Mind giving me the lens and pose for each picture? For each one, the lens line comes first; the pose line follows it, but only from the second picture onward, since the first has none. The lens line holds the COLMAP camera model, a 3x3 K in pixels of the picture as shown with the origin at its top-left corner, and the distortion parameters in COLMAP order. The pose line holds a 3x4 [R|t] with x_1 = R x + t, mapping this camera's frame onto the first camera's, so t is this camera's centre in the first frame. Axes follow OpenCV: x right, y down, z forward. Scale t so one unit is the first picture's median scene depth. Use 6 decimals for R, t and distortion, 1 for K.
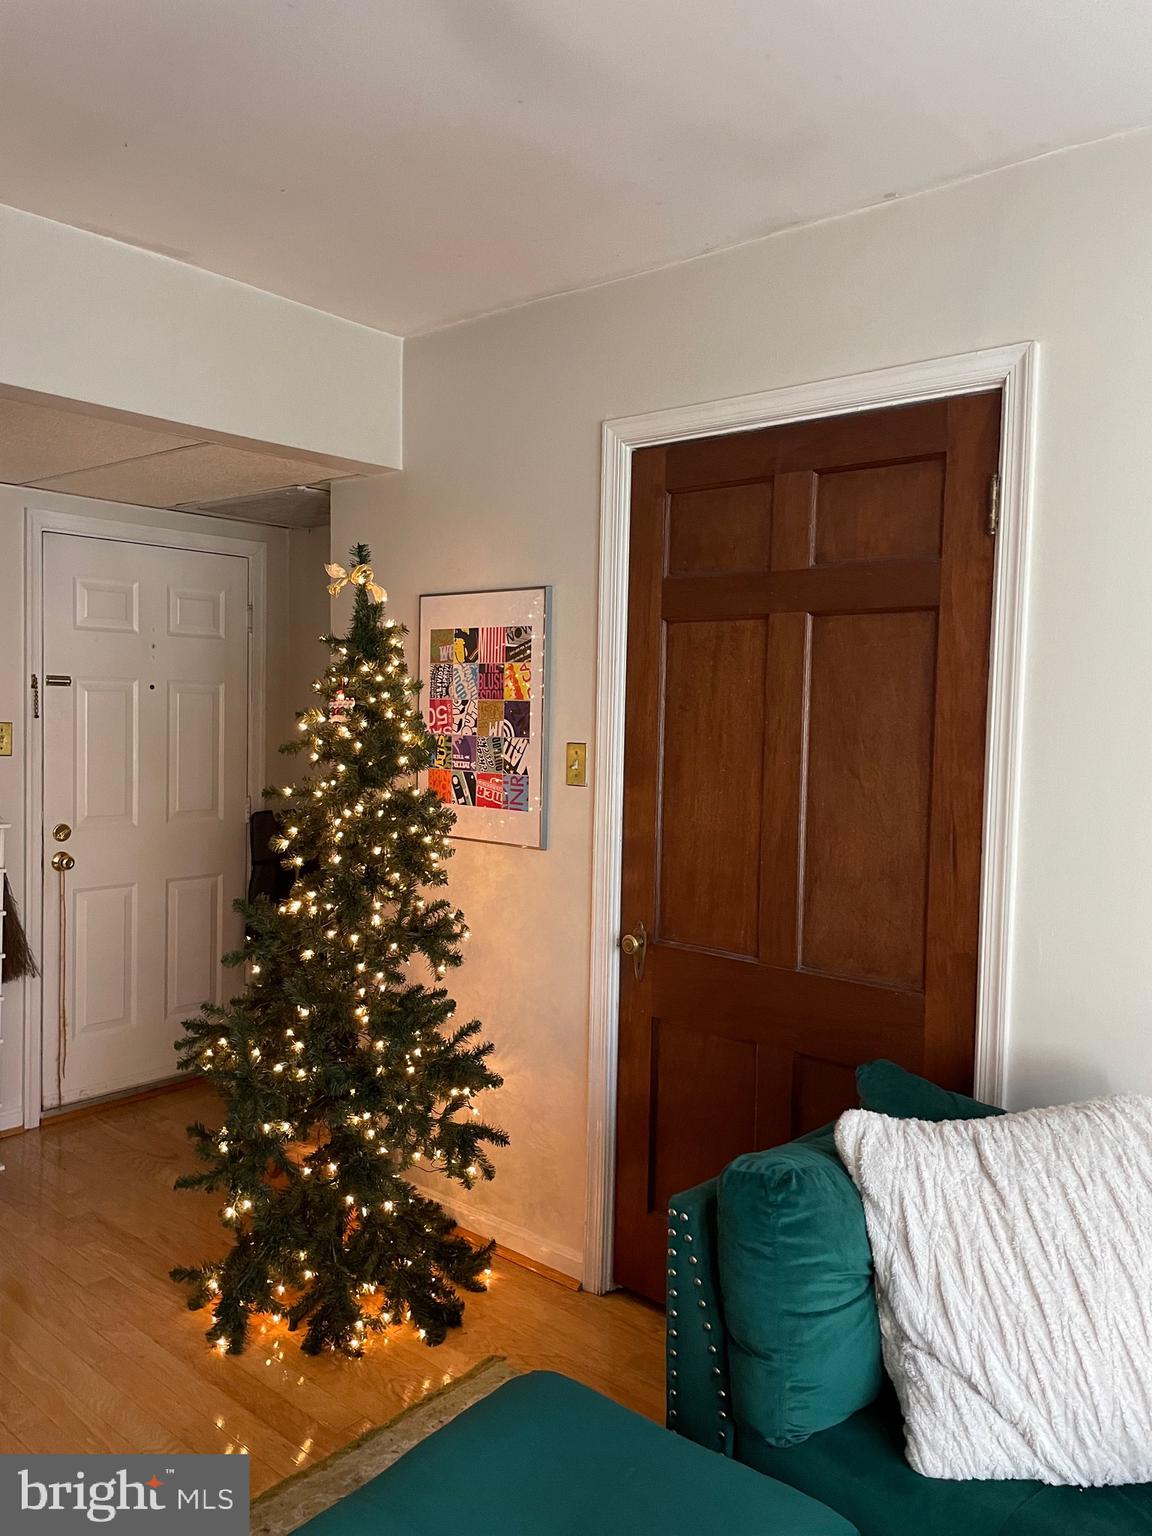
lens RADIAL K [[1163.8, 0, 578.1], [0, 1163.8, 764.6], [0, 0, 1]] dist [0.060855, -0.086035]
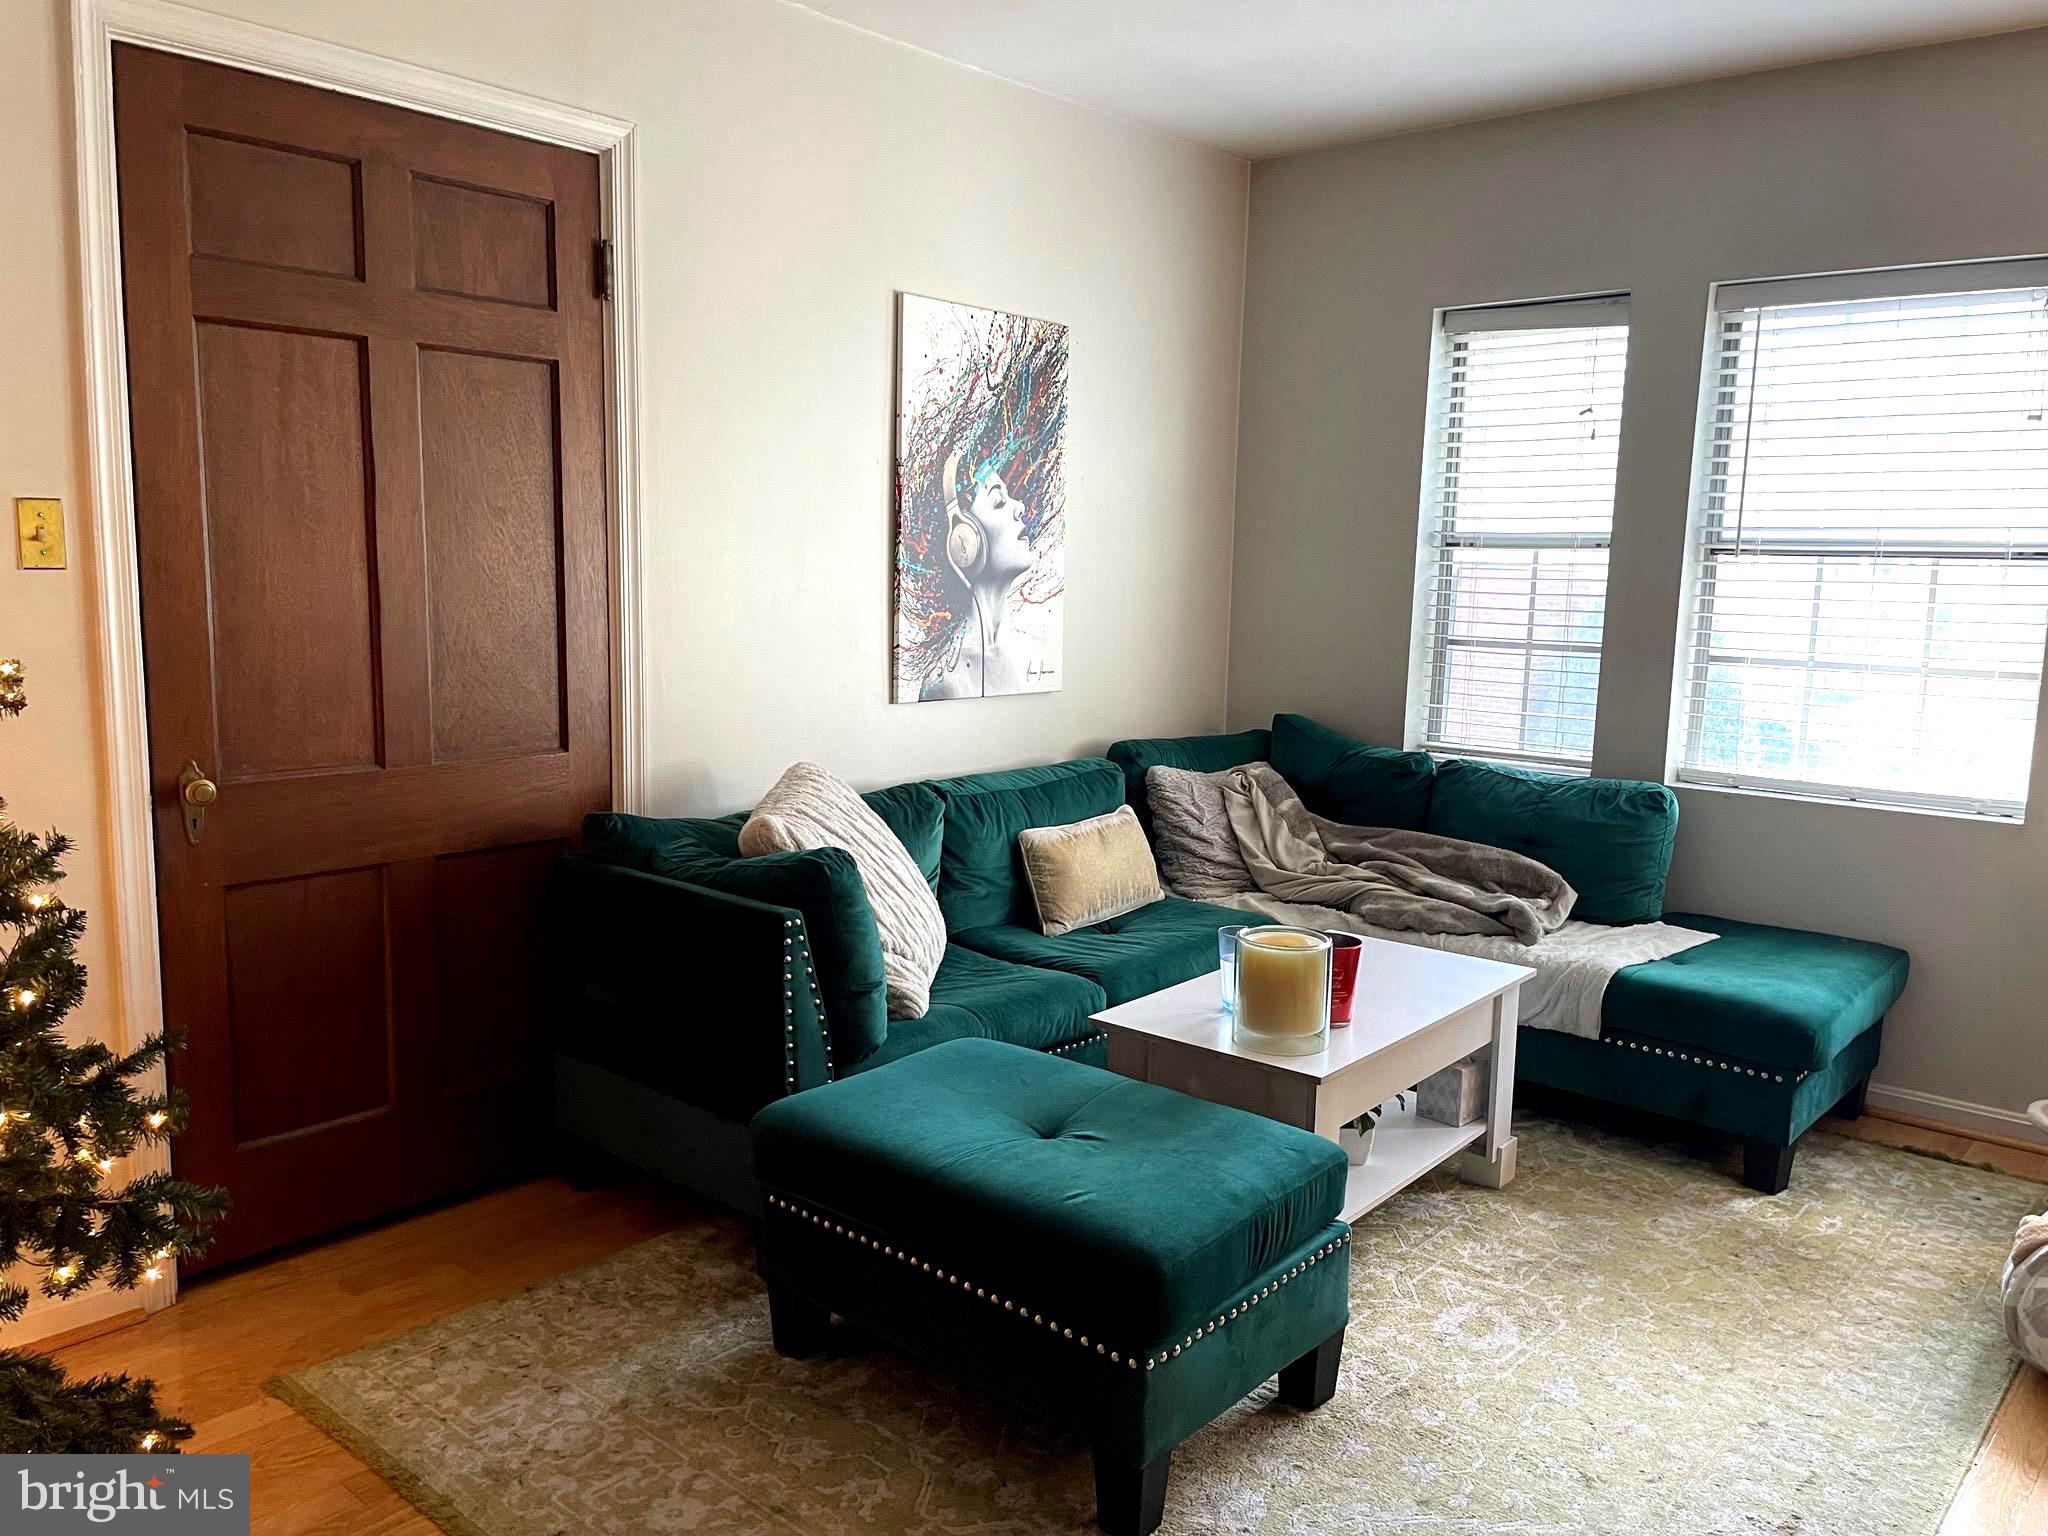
lens RADIAL K [[1551.7, 0, 1012.7], [0, 1551.7, 772.3], [0, 0, 1]] dist [0.060855, -0.086035]
pose [[0.012999, -0.158970, 0.987198, -0.918012], [0.025469, 0.987014, 0.158605, 0.007787], [-0.999591, 0.023082, 0.016879, 0.523752]]
